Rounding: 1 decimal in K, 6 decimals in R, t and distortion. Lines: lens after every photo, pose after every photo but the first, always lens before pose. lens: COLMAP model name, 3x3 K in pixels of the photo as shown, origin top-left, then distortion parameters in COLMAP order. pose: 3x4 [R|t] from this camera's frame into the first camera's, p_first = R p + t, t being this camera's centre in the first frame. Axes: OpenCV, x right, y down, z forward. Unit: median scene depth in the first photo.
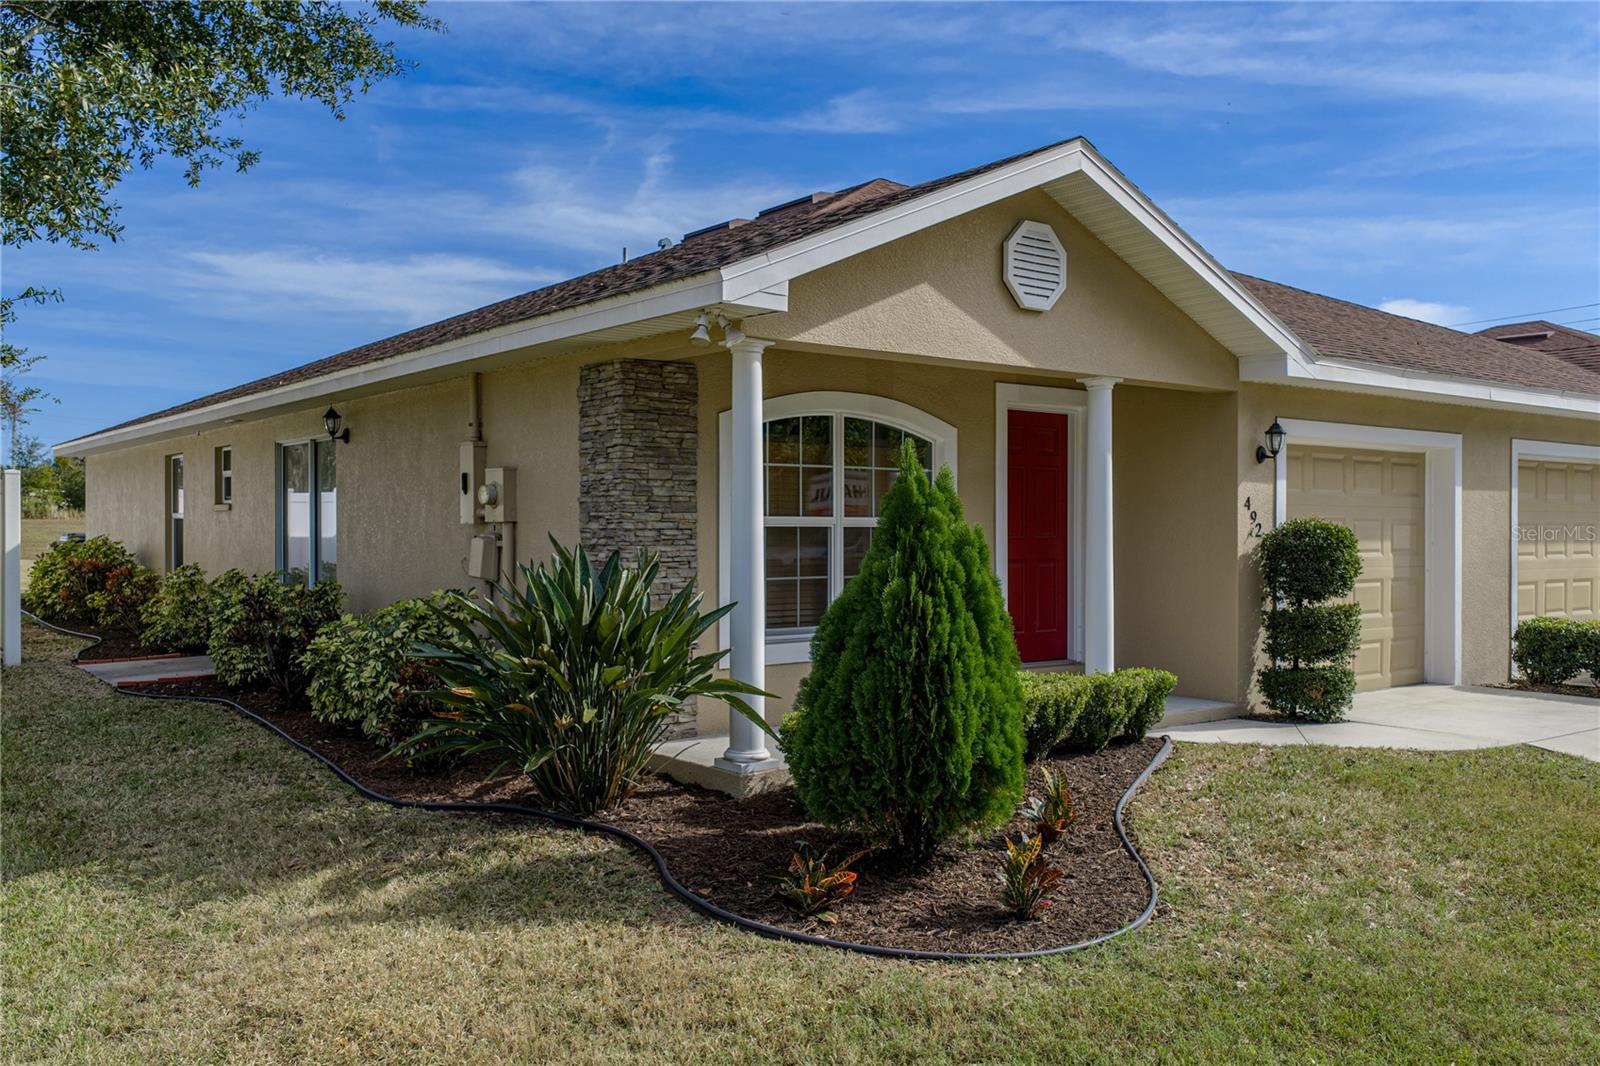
lens RADIAL K [[1340.8, 0, 800.0], [0, 1340.8, 533.0], [0, 0, 1]] dist [0.015454, -0.019868]
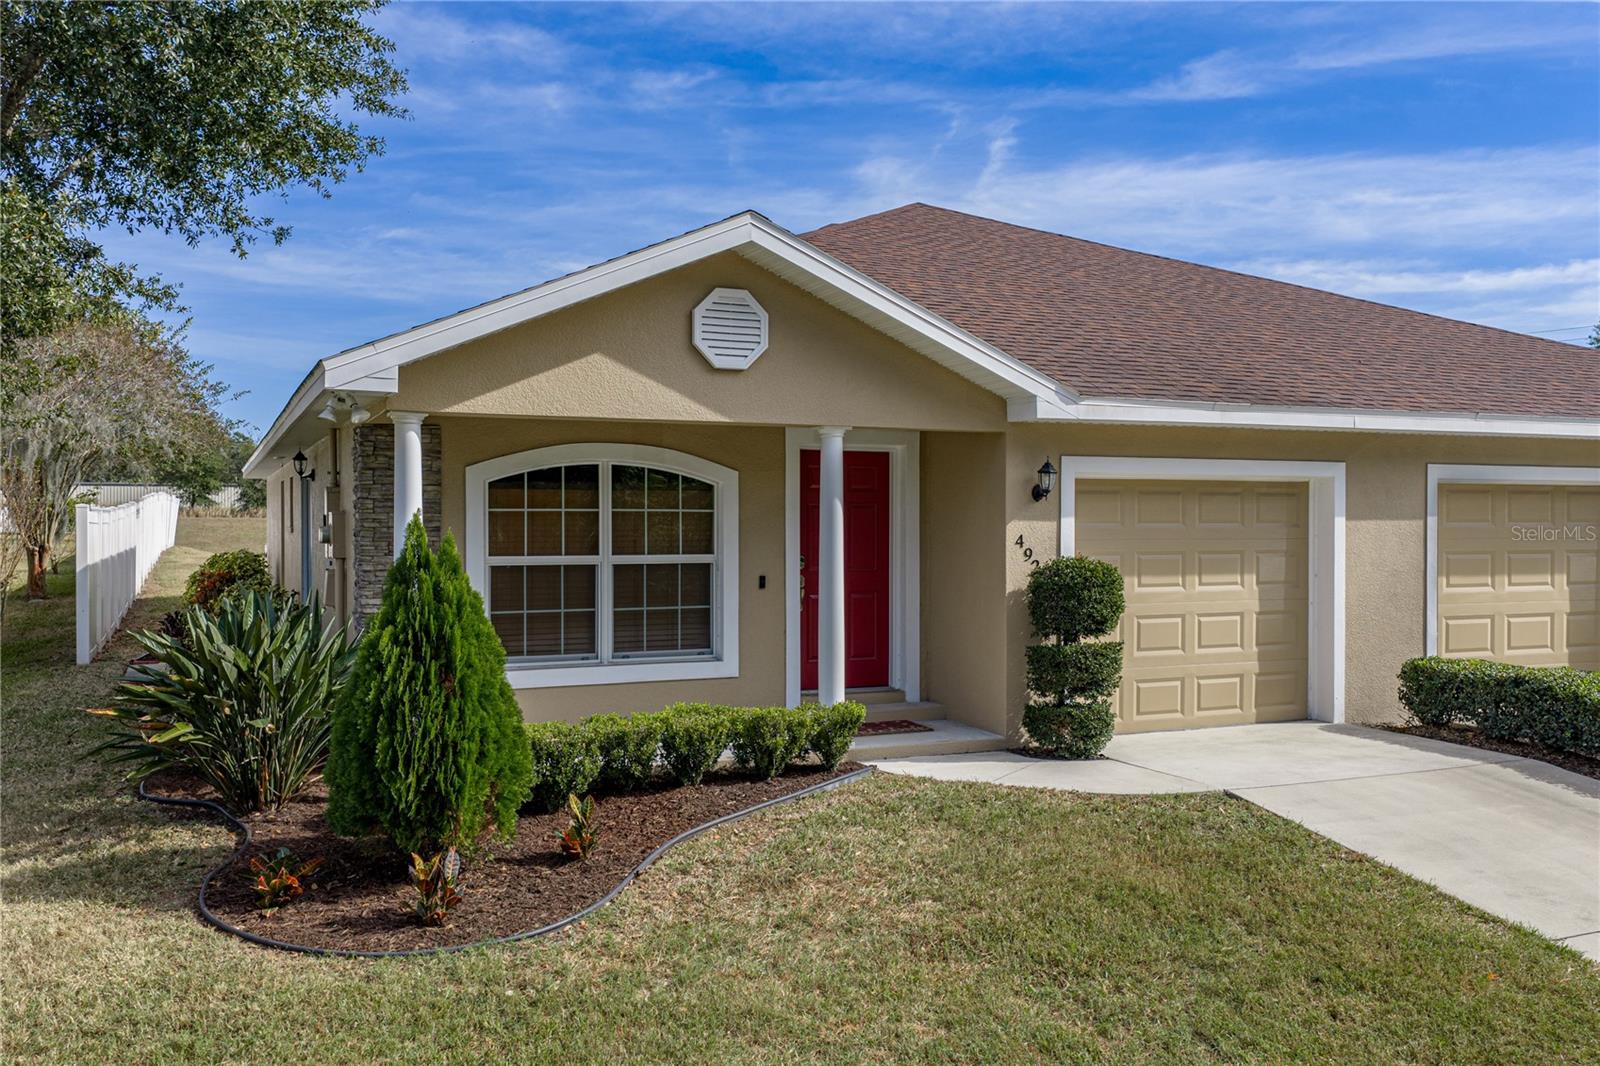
lens RADIAL K [[1340.8, 0, 800.0], [0, 1340.8, 533.0], [0, 0, 1]] dist [0.015454, -0.019868]
pose [[0.969550, 0.002491, -0.244882, 0.438729], [-0.000831, 0.999976, 0.006881, -0.036743], [0.244893, -0.006468, 0.969529, -0.033602]]
